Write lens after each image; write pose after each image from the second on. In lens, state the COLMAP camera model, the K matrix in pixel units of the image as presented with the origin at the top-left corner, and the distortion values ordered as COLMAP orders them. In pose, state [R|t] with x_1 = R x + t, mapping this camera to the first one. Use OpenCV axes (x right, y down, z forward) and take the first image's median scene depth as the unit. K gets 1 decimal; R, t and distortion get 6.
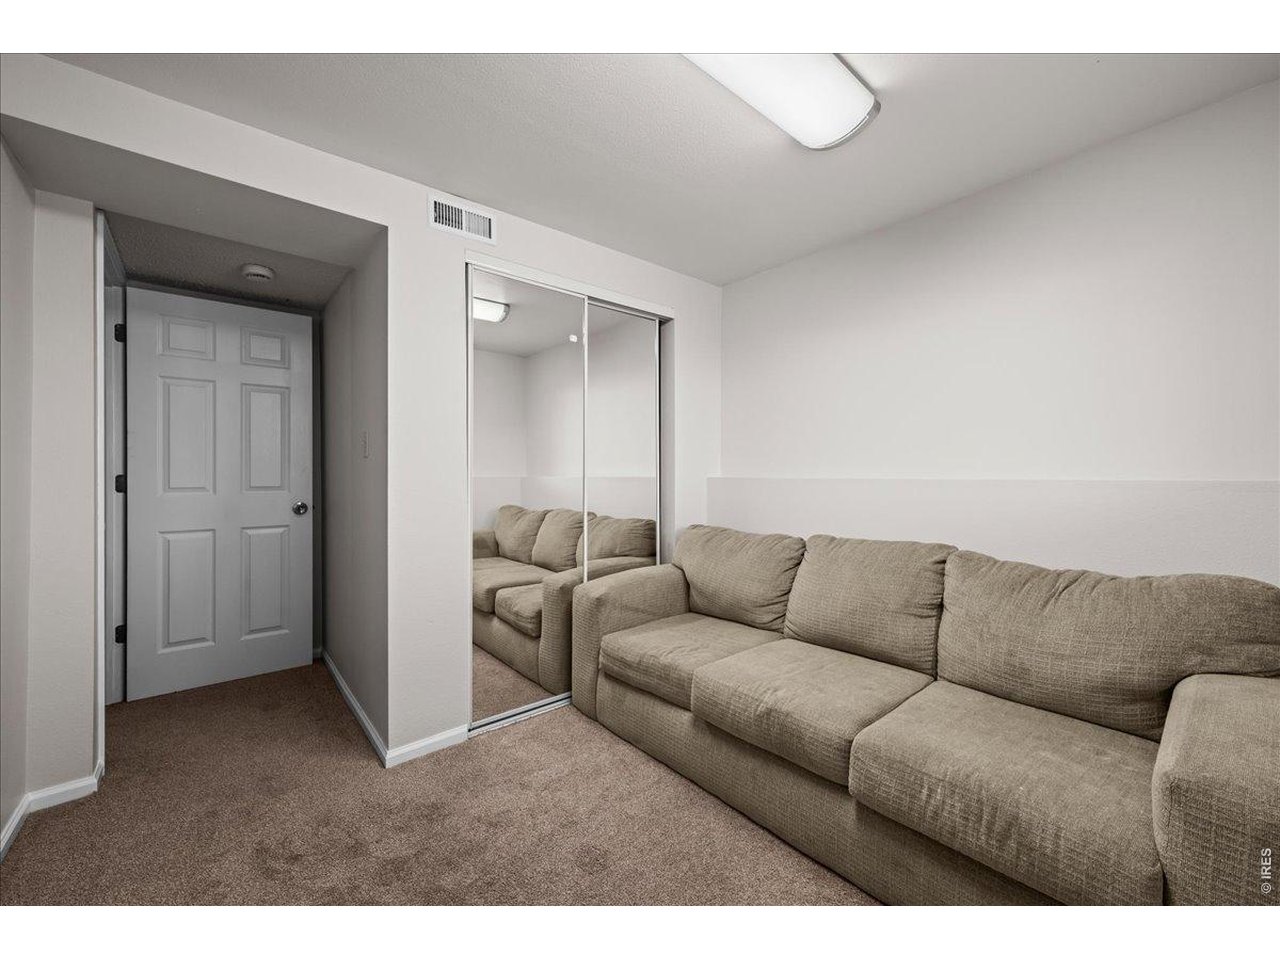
lens RADIAL K [[516.0, 0, 644.2], [0, 516.0, 465.7], [0, 0, 1]] dist [0.002937, 0.000234]
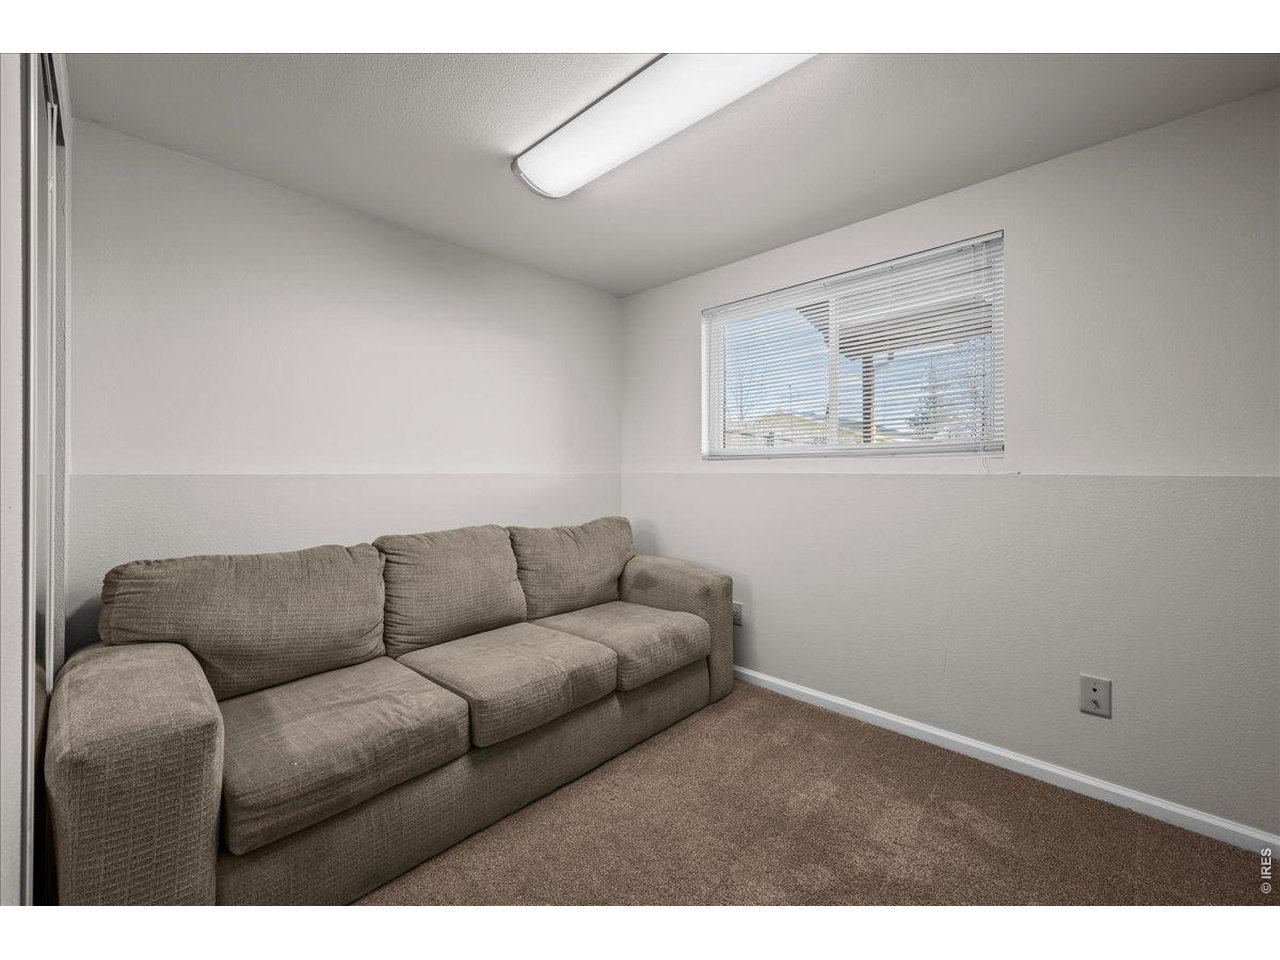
lens RADIAL K [[516.0, 0, 644.2], [0, 516.0, 465.7], [0, 0, 1]] dist [0.002937, 0.000234]
pose [[-0.110636, 0.013276, 0.993772, -0.744946], [-0.011143, 0.999831, -0.014597, 0.021838], [-0.993799, -0.012688, -0.110470, 0.788401]]
